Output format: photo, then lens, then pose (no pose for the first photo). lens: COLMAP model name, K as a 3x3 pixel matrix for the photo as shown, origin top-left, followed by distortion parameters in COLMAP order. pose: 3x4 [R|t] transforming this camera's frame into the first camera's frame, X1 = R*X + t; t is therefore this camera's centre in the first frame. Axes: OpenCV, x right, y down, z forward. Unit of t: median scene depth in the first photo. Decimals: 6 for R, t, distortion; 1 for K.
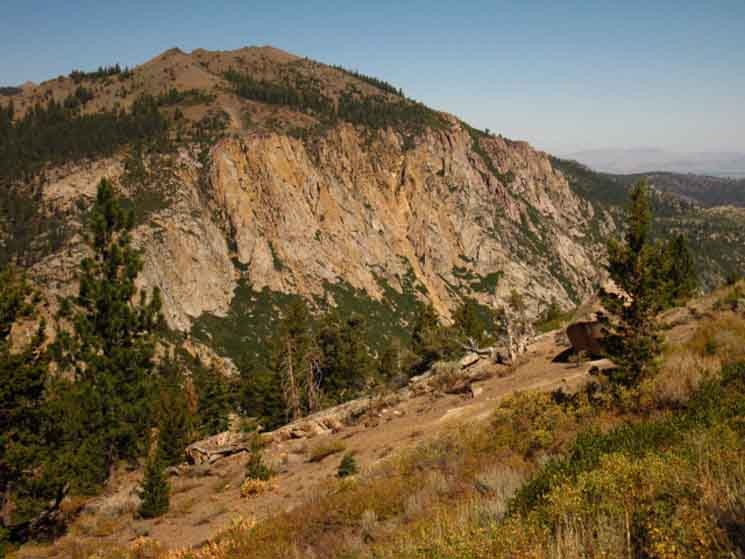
lens RADIAL K [[1284.6, 0, 372.5], [0, 1284.6, 279.5], [0, 0, 1]] dist [0.030781, 0.000000]
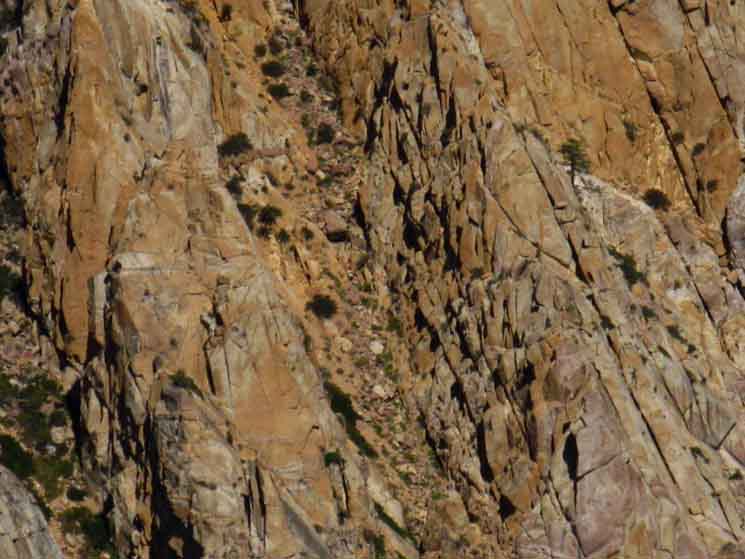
lens RADIAL K [[4689.8, 0, 372.5], [0, 4689.8, 279.4], [0, 0, 1]] dist [-0.023979, 0.000000]
pose [[0.998180, 0.012904, -0.058901, -0.061471], [-0.013297, 0.999892, -0.006279, -0.061708], [0.058814, 0.007051, 0.998244, 0.534901]]
